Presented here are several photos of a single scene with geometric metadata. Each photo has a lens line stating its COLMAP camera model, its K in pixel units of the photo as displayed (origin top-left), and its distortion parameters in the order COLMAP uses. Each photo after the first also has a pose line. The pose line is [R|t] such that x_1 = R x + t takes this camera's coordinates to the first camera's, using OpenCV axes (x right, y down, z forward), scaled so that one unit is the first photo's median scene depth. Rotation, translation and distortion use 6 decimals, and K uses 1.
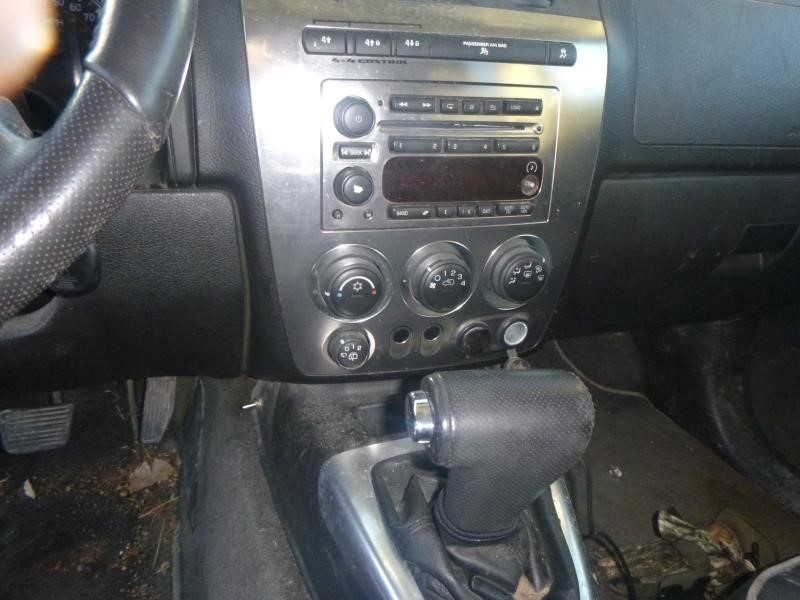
lens RADIAL K [[613.0, 0, 400.0], [0, 613.0, 300.0], [0, 0, 1]] dist [-0.029385, -0.000217]
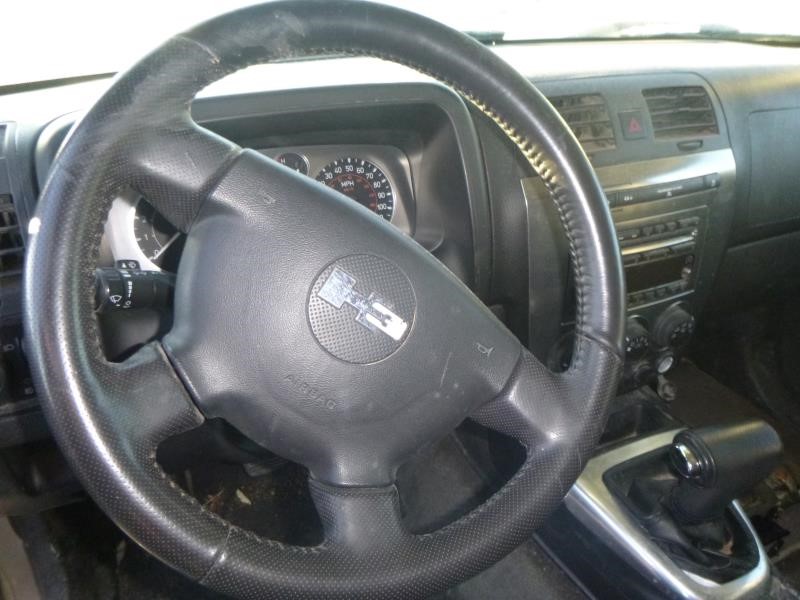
lens RADIAL K [[613.0, 0, 400.0], [0, 613.0, 300.0], [0, 0, 1]] dist [-0.029385, -0.000217]
pose [[0.993897, -0.091265, 0.061968, -0.425122], [0.083699, 0.989798, 0.115305, -0.264774], [-0.071859, -0.109415, 0.991395, -0.286823]]
